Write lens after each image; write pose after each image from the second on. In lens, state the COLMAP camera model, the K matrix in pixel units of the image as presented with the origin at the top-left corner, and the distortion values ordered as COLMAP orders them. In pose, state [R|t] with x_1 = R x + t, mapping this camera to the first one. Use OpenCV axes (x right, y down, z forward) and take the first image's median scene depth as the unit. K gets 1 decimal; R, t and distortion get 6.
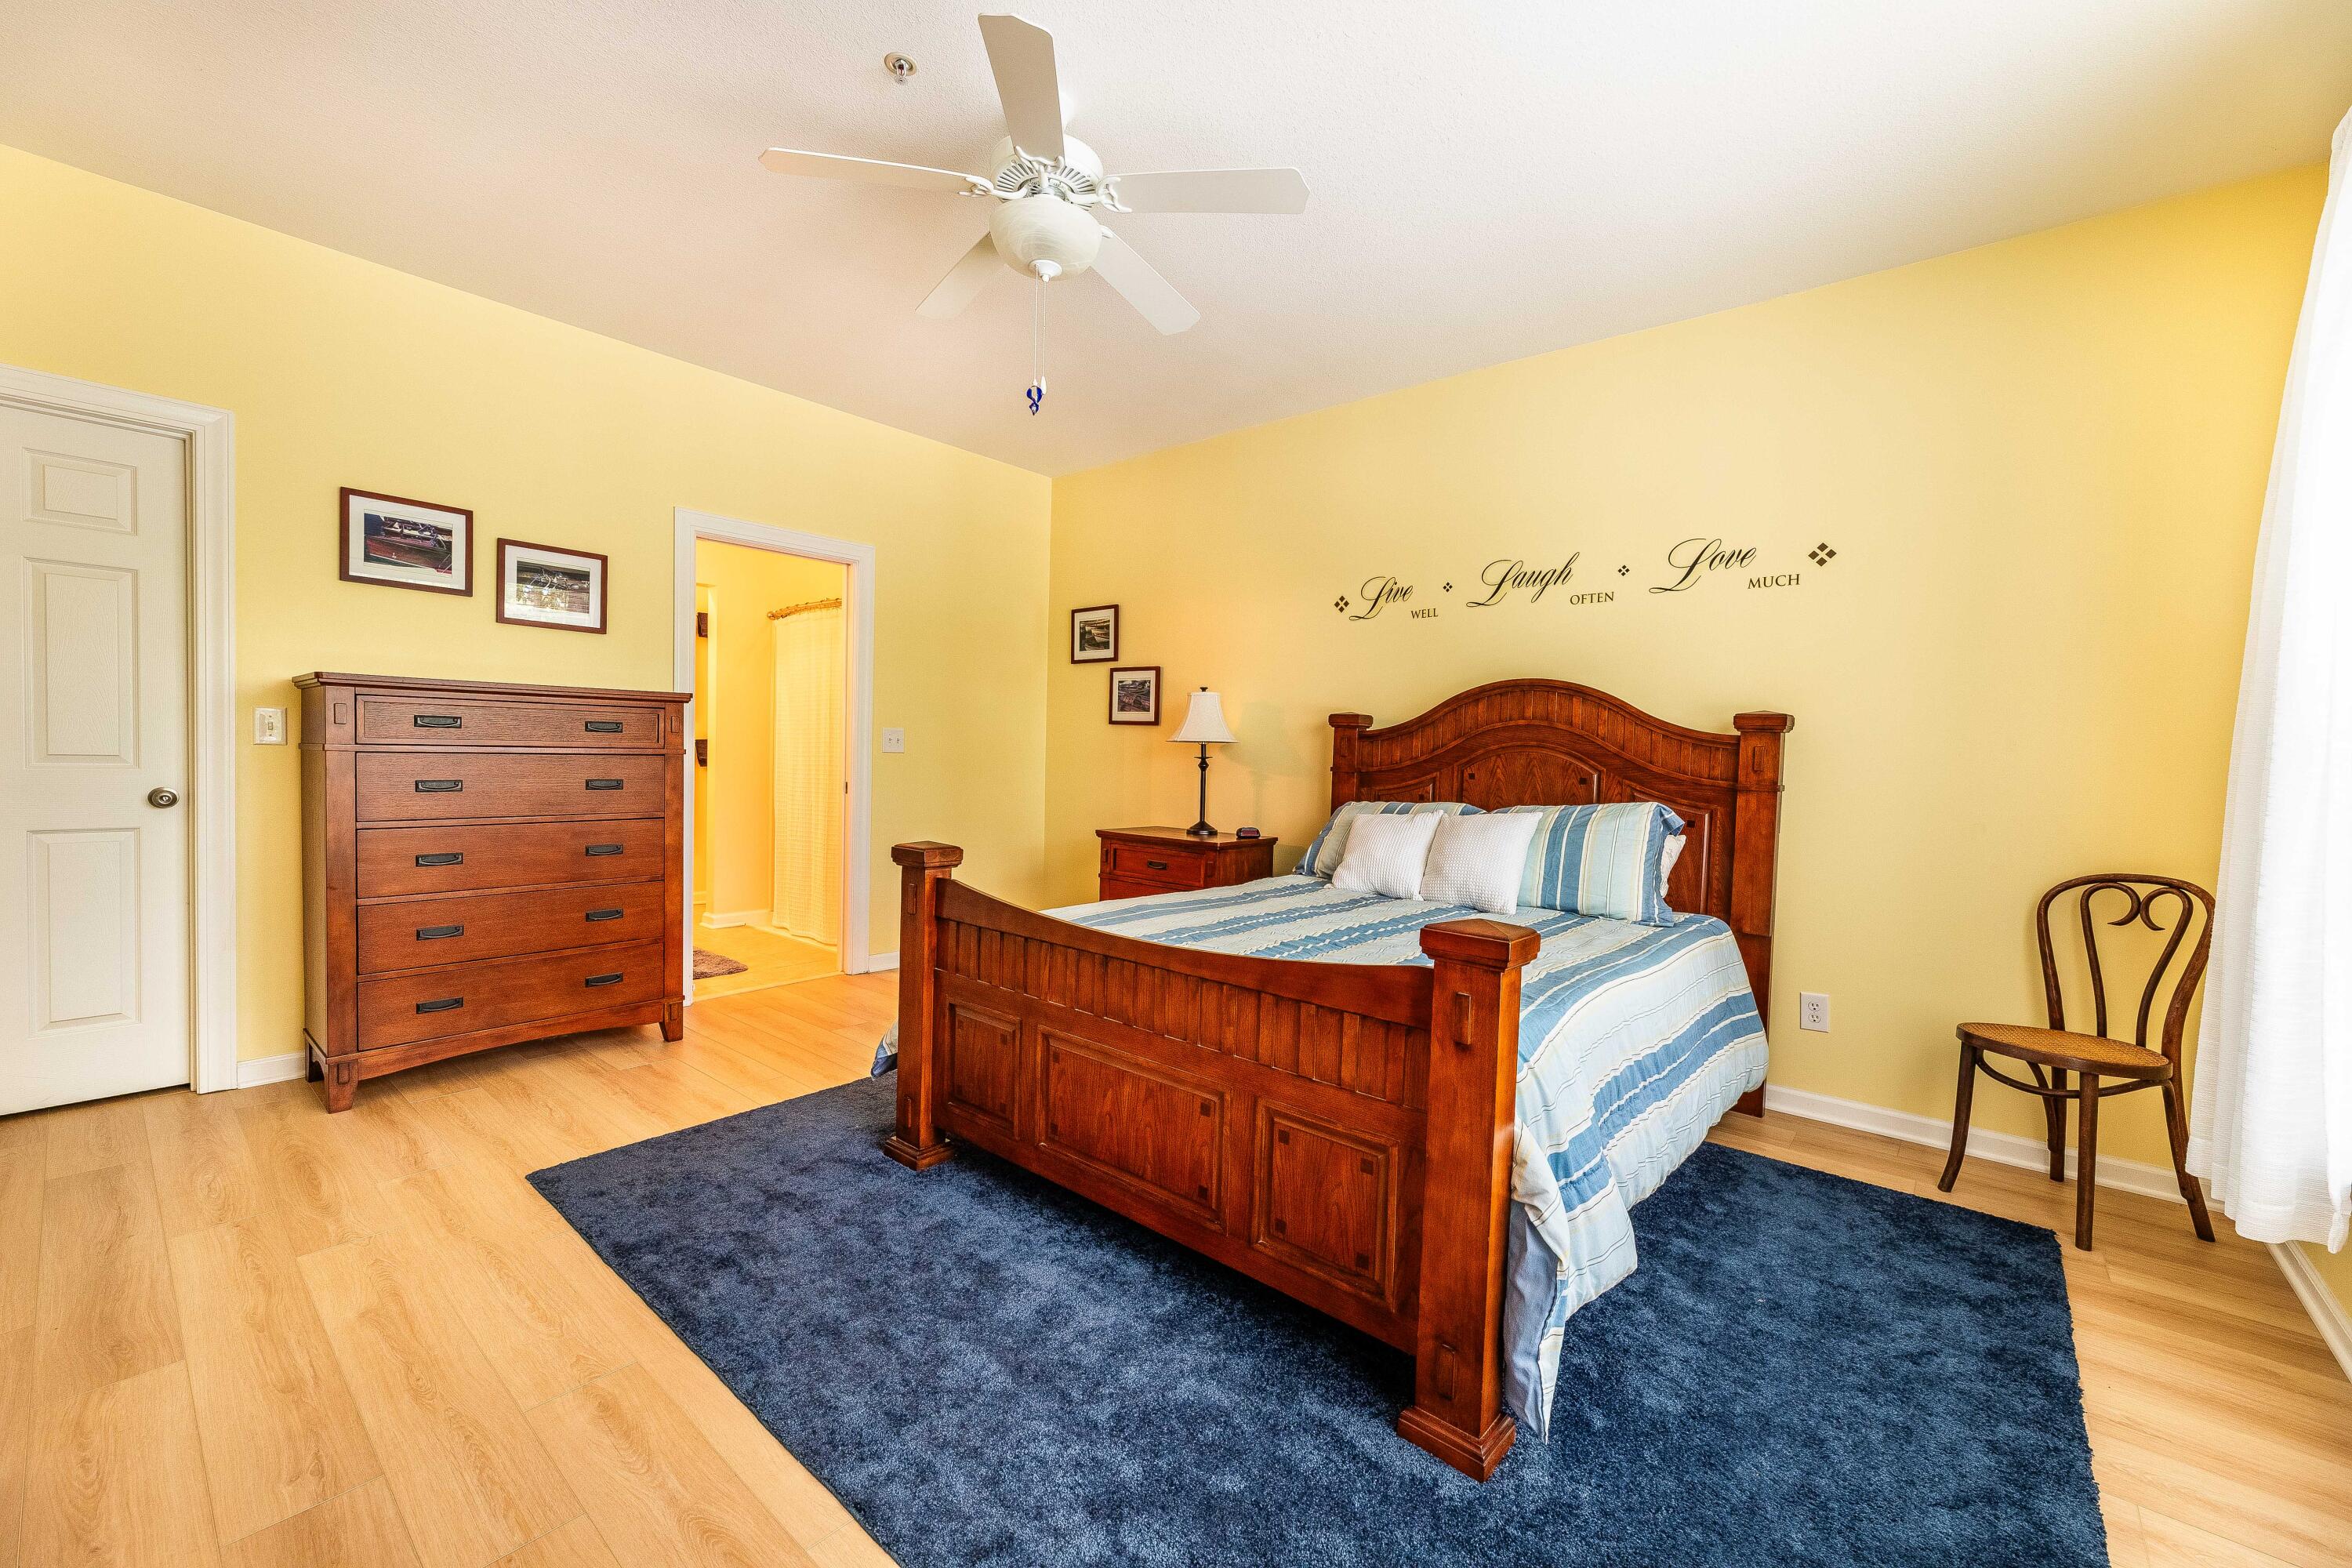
lens RADIAL K [[939.0, 0, 1176.0], [0, 939.0, 784.0], [0, 0, 1]] dist [-0.000452, 0.000209]
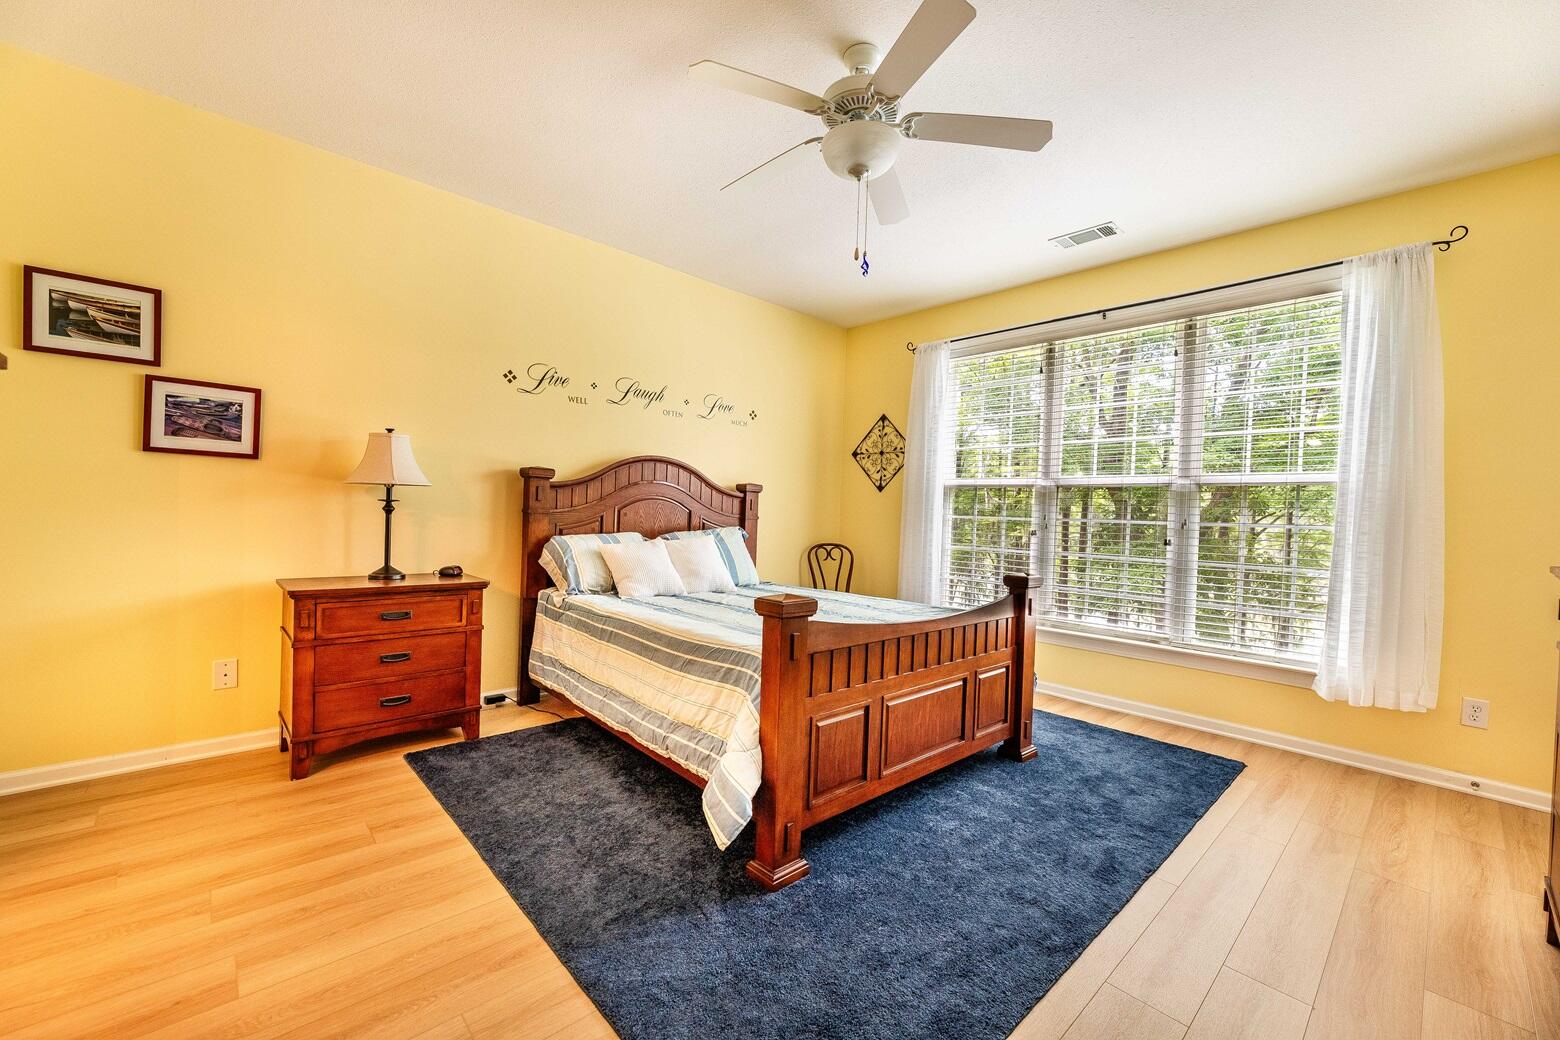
lens RADIAL K [[622.8, 0, 780.0], [0, 622.8, 520.0], [0, 0, 1]] dist [-0.000452, 0.000209]
pose [[0.119472, -0.037603, 0.992125, -0.566640], [0.002406, 0.999291, 0.037585, -0.031105], [-0.992835, -0.002104, 0.119477, 0.517844]]
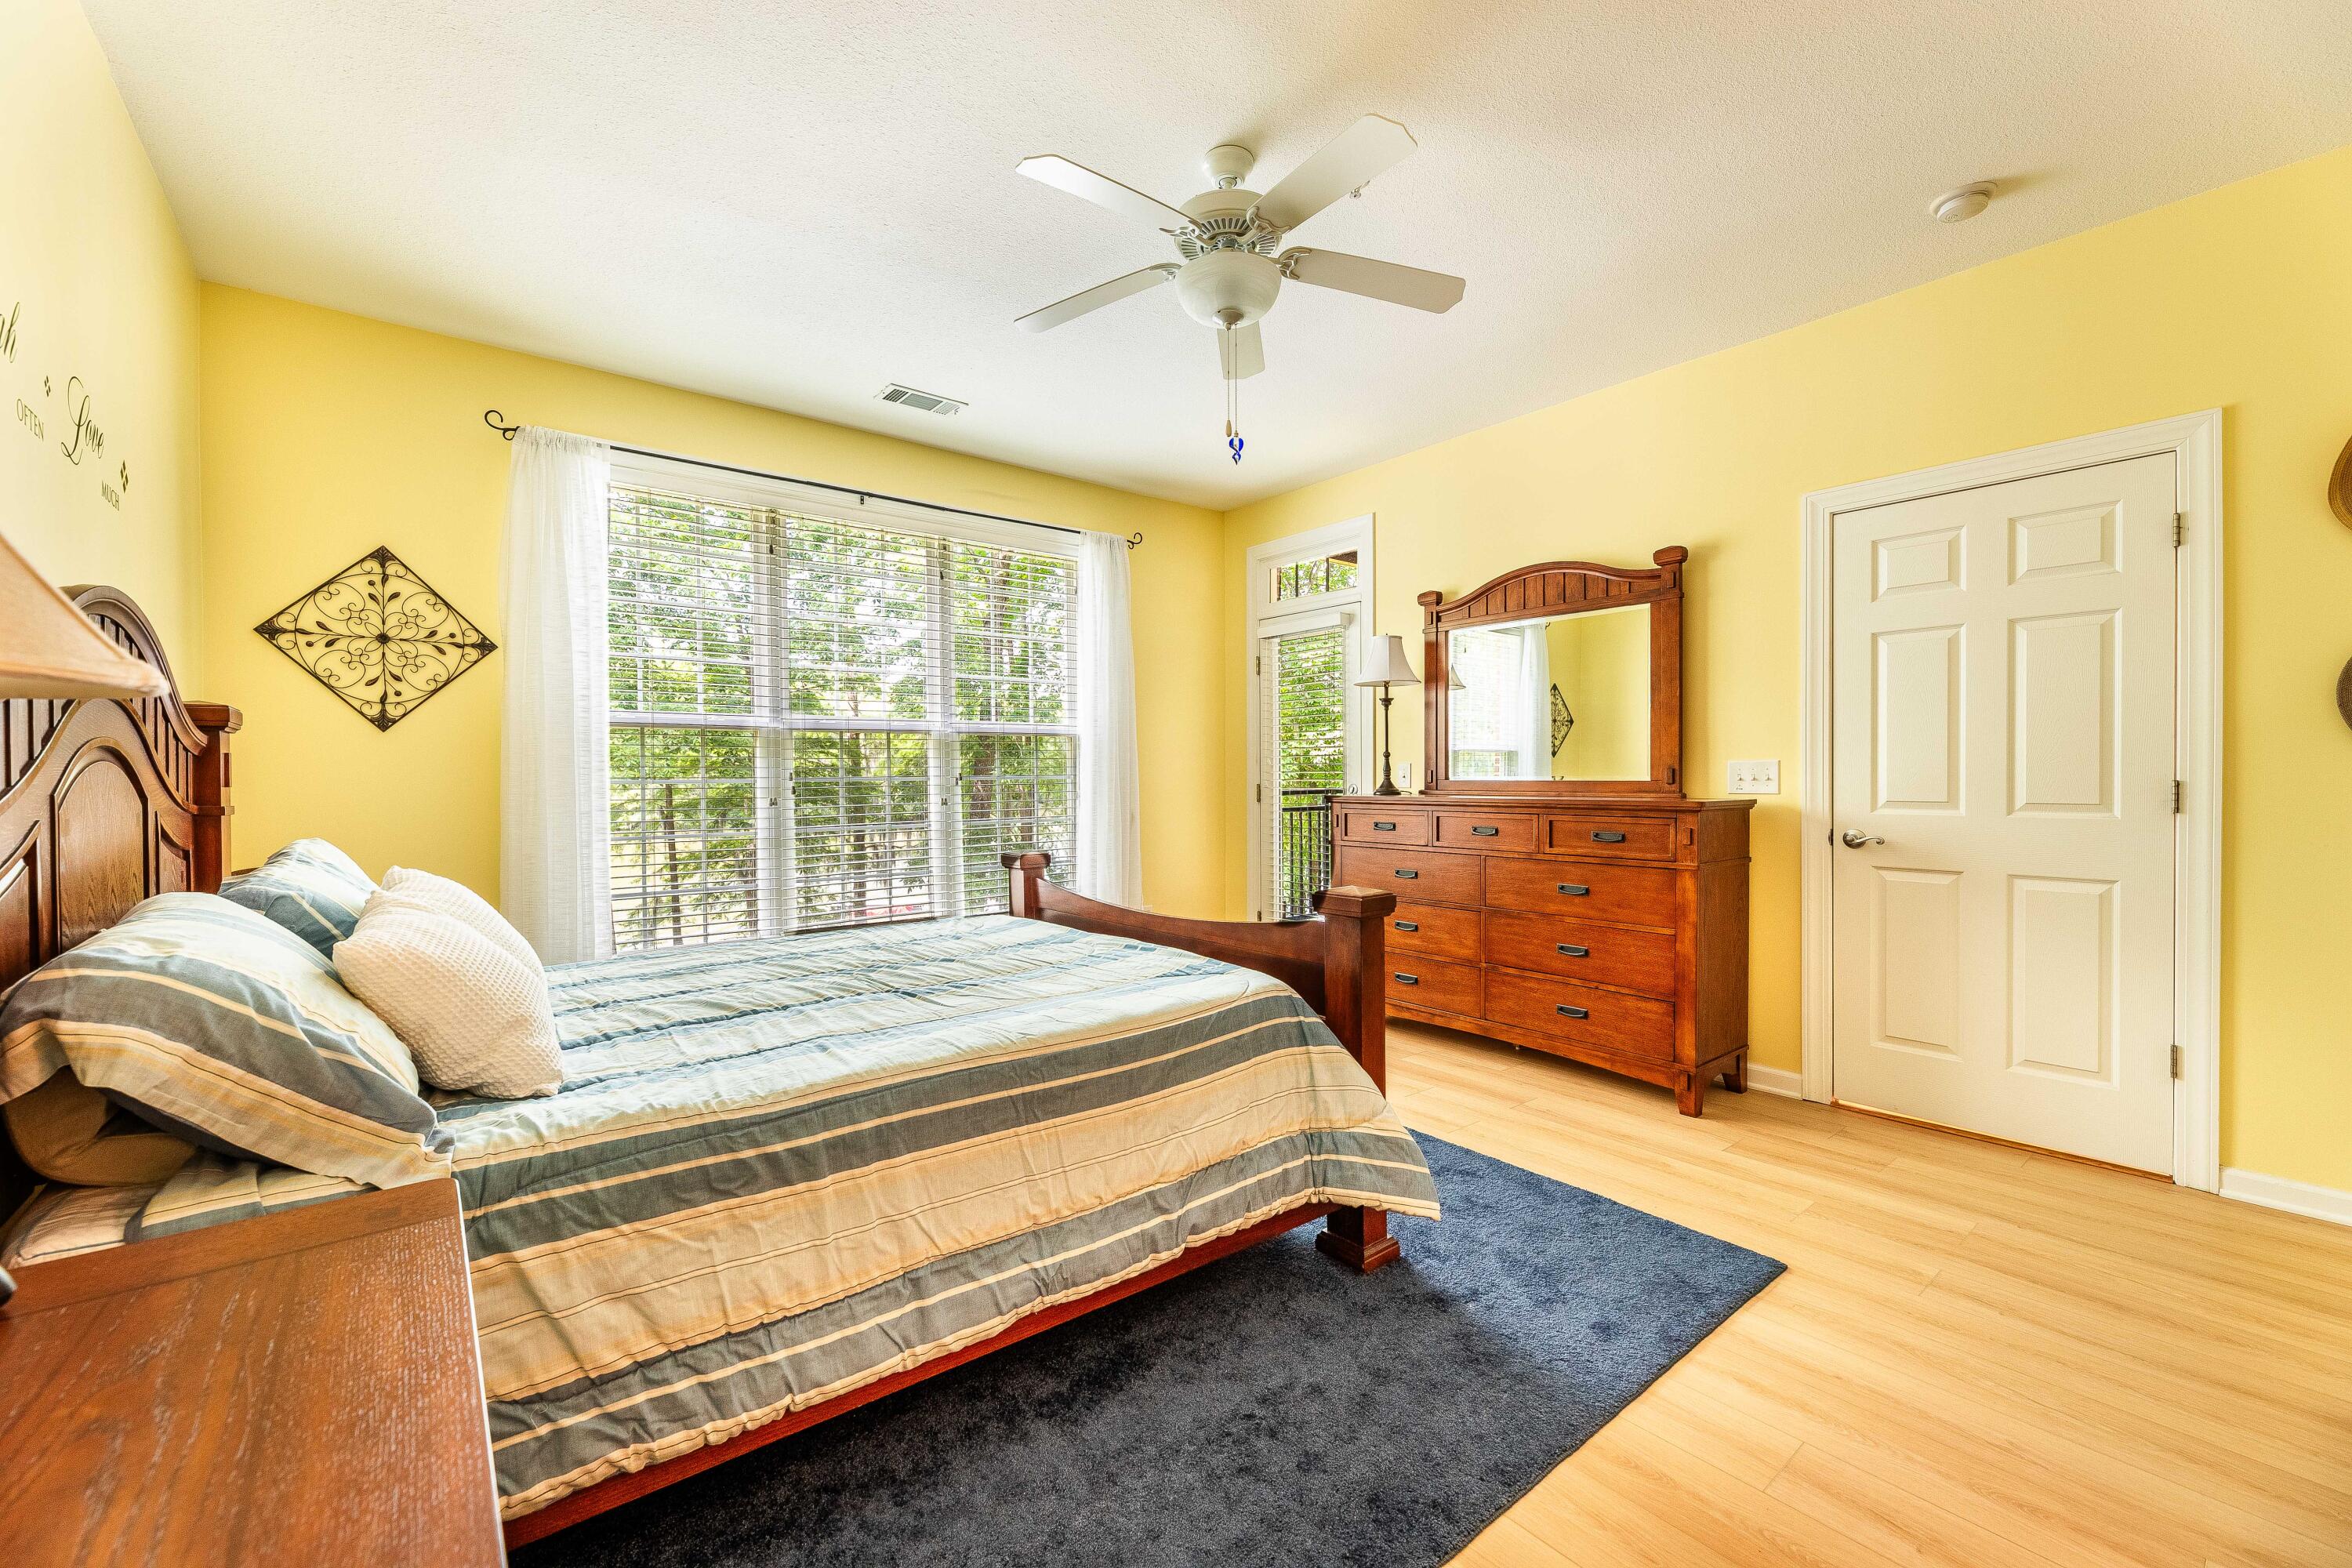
lens RADIAL K [[939.0, 0, 1176.0], [0, 939.0, 784.0], [0, 0, 1]] dist [-0.000452, 0.000209]
pose [[-0.980326, -0.021958, 0.196159, -0.153614], [-0.013202, 0.998862, 0.045835, -0.039683], [-0.196943, 0.042344, -0.979500, 1.057418]]
